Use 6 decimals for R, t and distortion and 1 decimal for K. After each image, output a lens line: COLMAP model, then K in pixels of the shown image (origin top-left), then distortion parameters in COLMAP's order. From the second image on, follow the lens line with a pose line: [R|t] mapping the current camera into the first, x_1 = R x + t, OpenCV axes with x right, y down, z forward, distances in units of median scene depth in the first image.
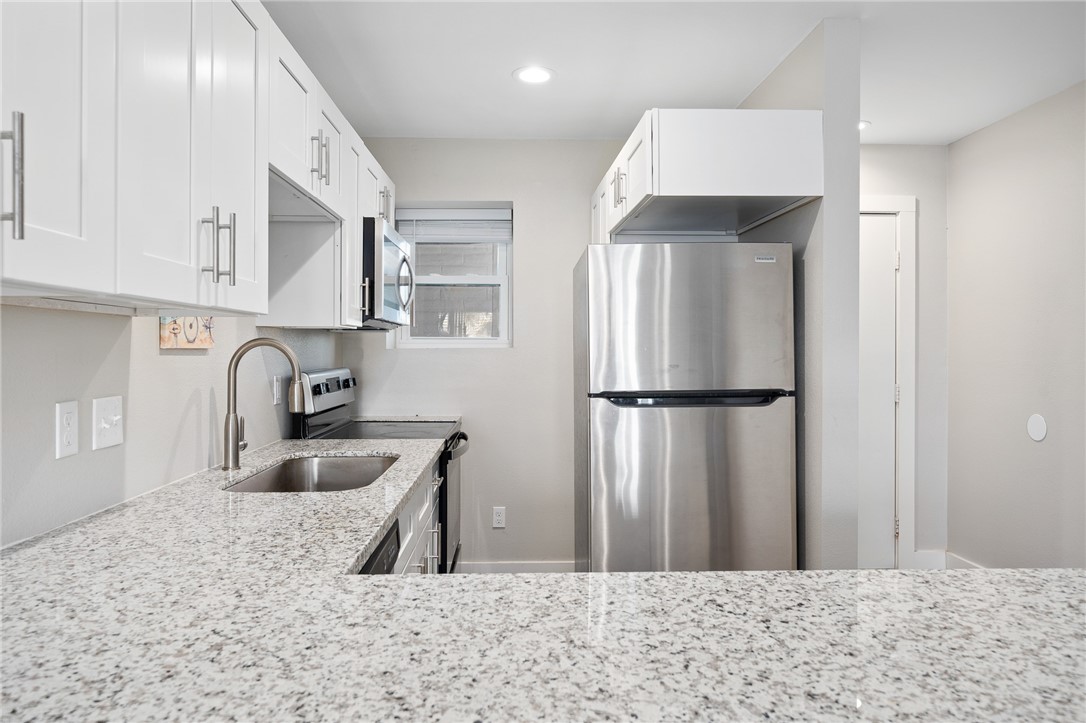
lens RADIAL K [[725.8, 0, 542.2], [0, 725.8, 350.7], [0, 0, 1]] dist [0.004134, -0.000756]
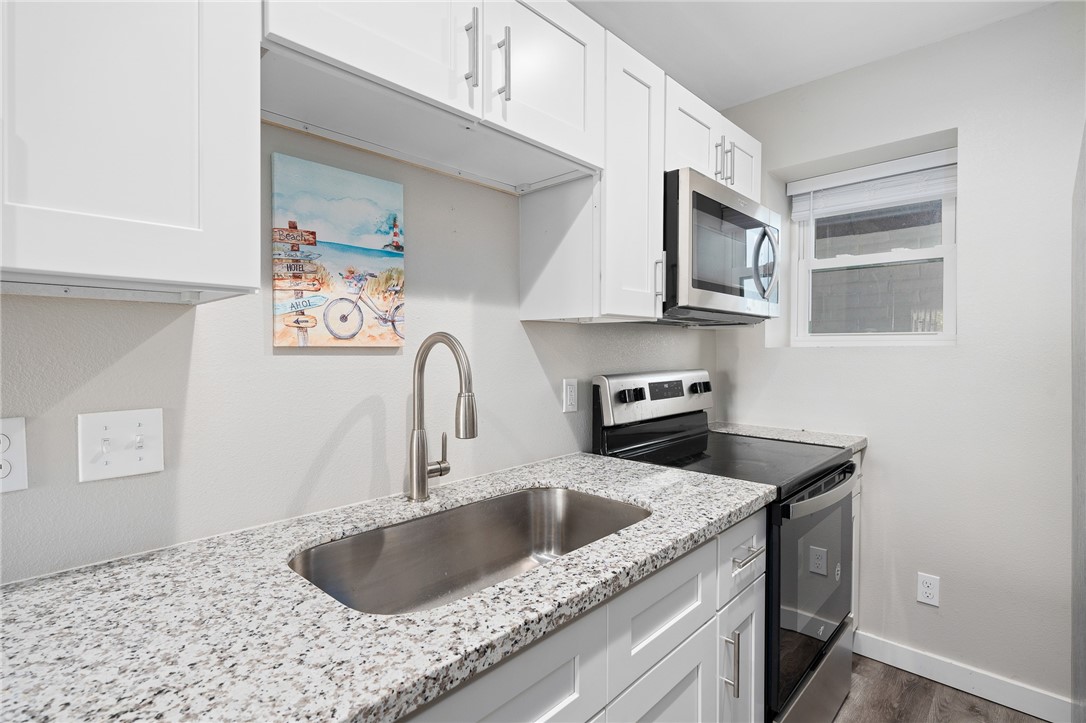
lens RADIAL K [[529.2, 0, 542.8], [0, 529.2, 351.2], [0, 0, 1]] dist [0.000761, -0.001988]
pose [[0.700428, 0.006391, -0.713694, 0.063976], [-0.002687, 0.999976, 0.006318, -0.001736], [0.713718, -0.002508, 0.700429, 0.574690]]
